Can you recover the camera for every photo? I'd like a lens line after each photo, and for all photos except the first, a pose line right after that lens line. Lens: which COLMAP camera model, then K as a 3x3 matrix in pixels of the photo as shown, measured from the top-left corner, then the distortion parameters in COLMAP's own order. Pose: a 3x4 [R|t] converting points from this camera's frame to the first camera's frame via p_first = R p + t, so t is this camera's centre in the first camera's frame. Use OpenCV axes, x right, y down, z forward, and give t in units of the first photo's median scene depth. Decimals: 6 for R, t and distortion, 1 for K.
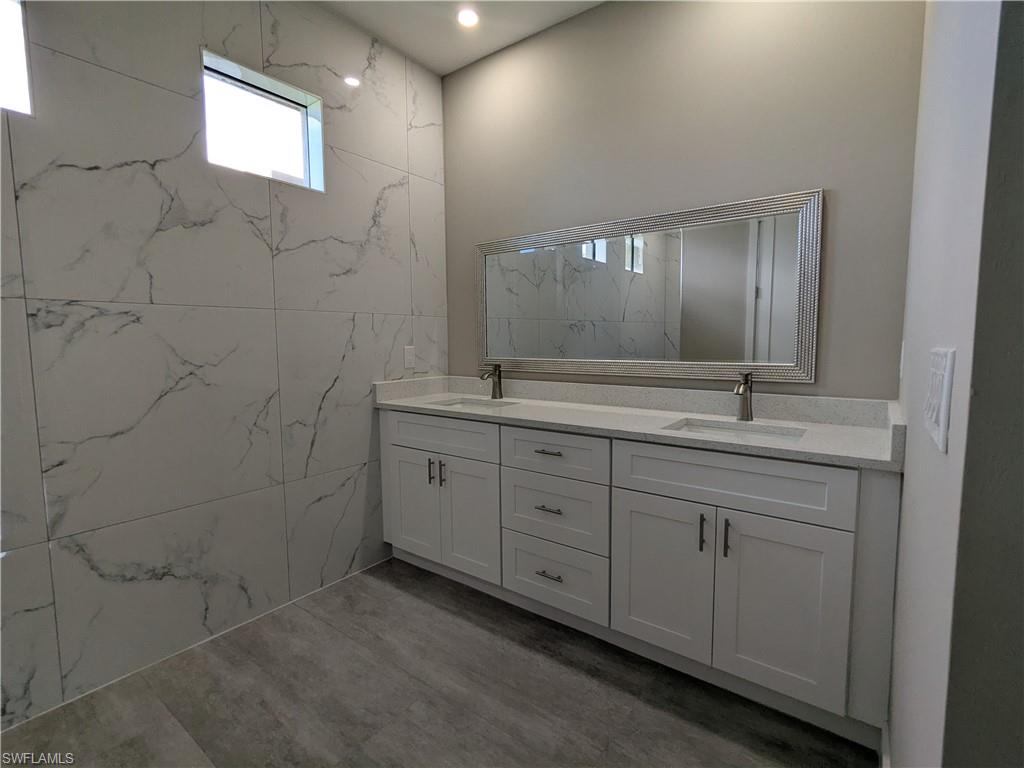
lens RADIAL K [[488.7, 0, 510.9], [0, 488.7, 385.7], [0, 0, 1]] dist [0.005057, 0.000098]
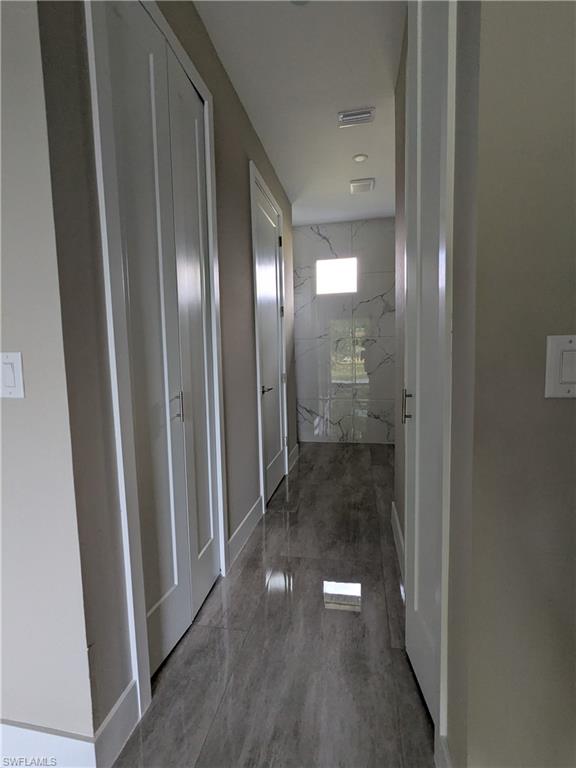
lens RADIAL K [[366.5, 0, 287.2], [0, 366.5, 382.8], [0, 0, 1]] dist [0.005057, 0.000098]
pose [[0.434963, 0.073071, -0.897479, 1.266975], [-0.059015, 0.996872, 0.052562, 0.053889], [0.898512, 0.030102, 0.437915, -0.663520]]
